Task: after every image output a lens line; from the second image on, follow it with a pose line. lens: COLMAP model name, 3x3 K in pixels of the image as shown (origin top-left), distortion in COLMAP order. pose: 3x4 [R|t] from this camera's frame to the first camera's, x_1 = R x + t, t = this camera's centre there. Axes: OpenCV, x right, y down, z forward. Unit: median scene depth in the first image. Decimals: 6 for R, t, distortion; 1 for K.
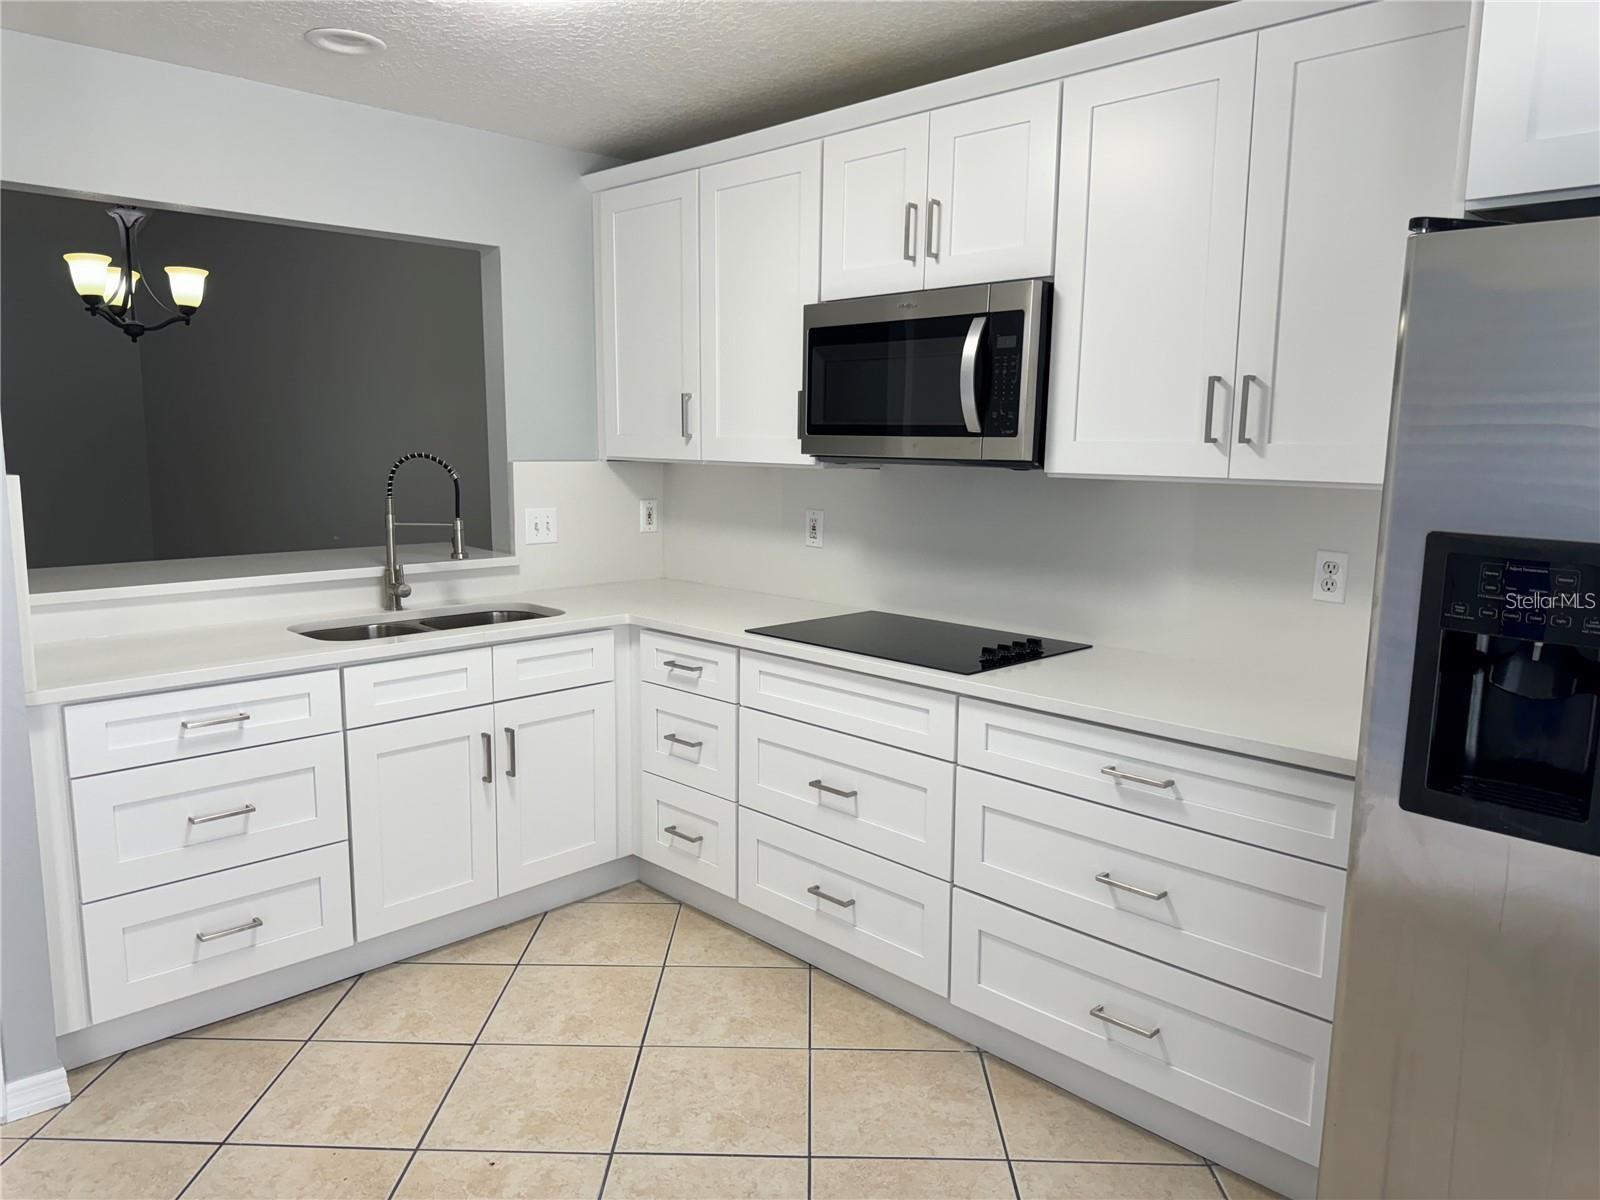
lens RADIAL K [[1100.2, 0, 772.2], [0, 1100.2, 576.2], [0, 0, 1]] dist [0.132456, -0.269287]
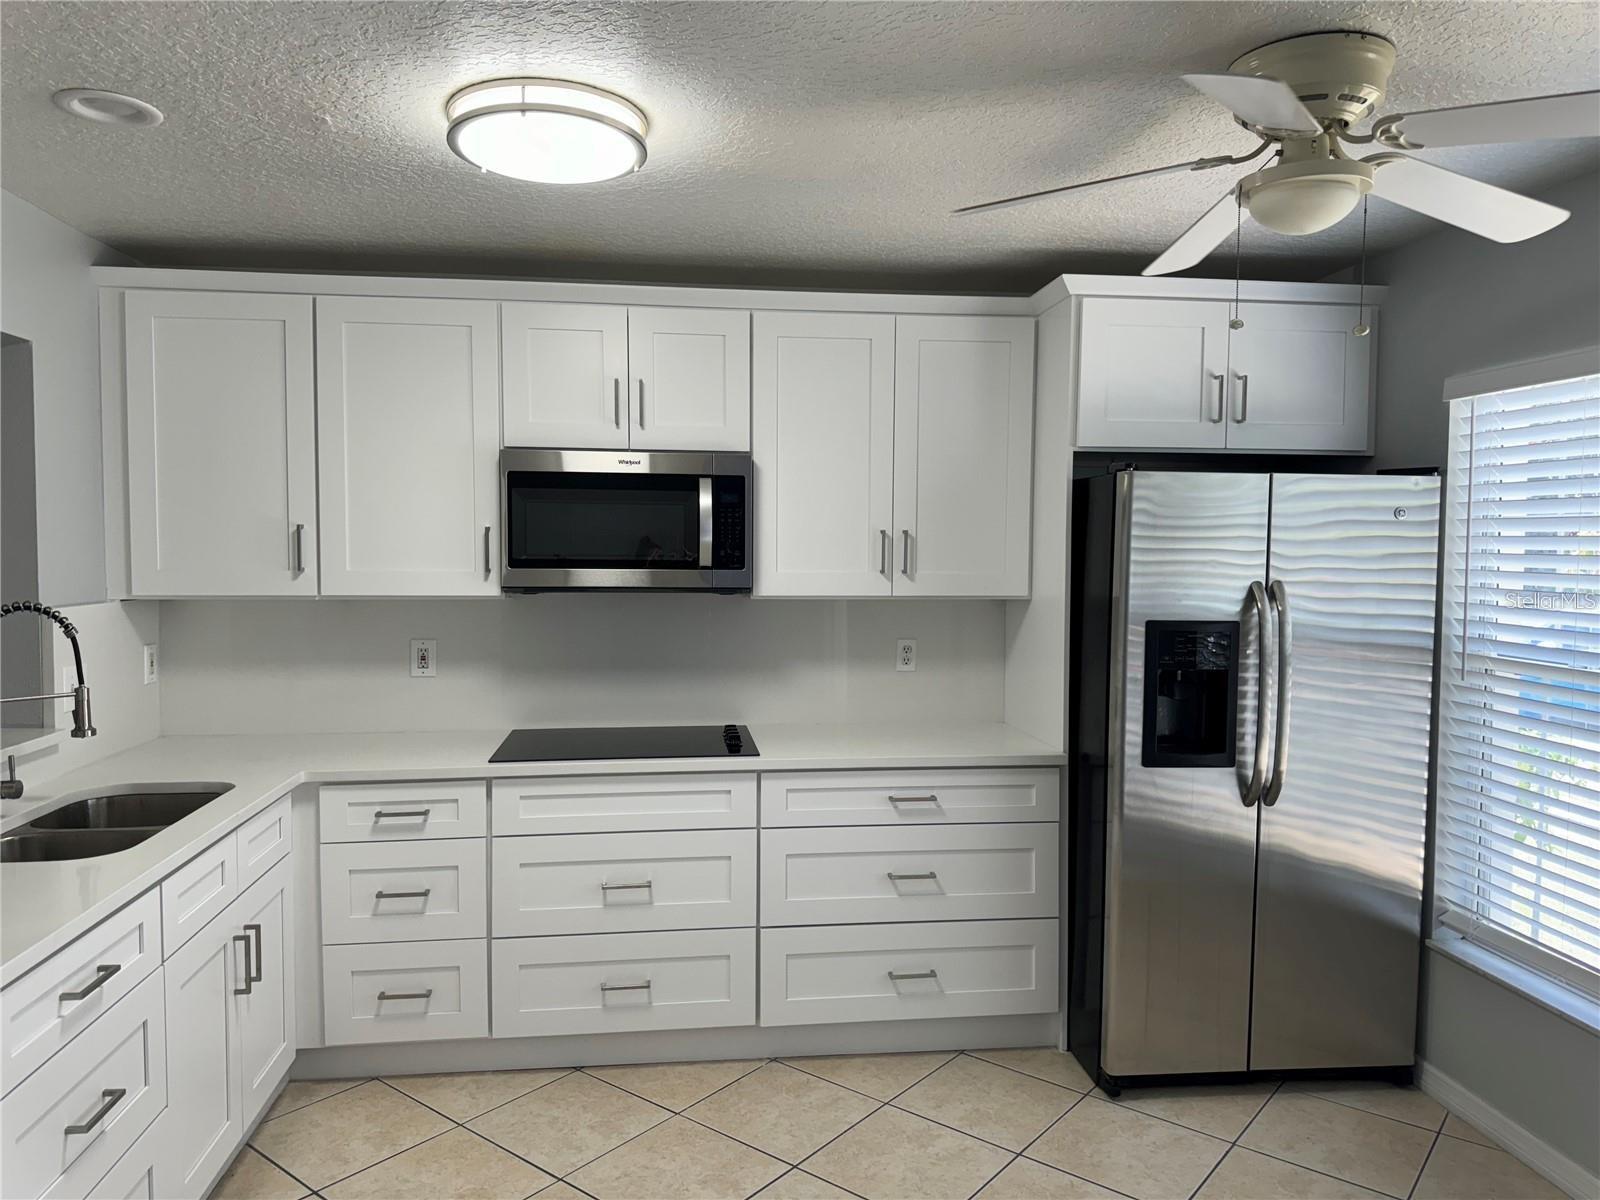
lens RADIAL K [[1100.2, 0, 772.2], [0, 1100.2, 576.2], [0, 0, 1]] dist [0.132456, -0.269287]
pose [[0.612570, -0.027421, 0.789940, -0.745858], [0.102131, 0.993766, -0.044703, -0.053482], [-0.783790, 0.108061, 0.611552, 0.168298]]
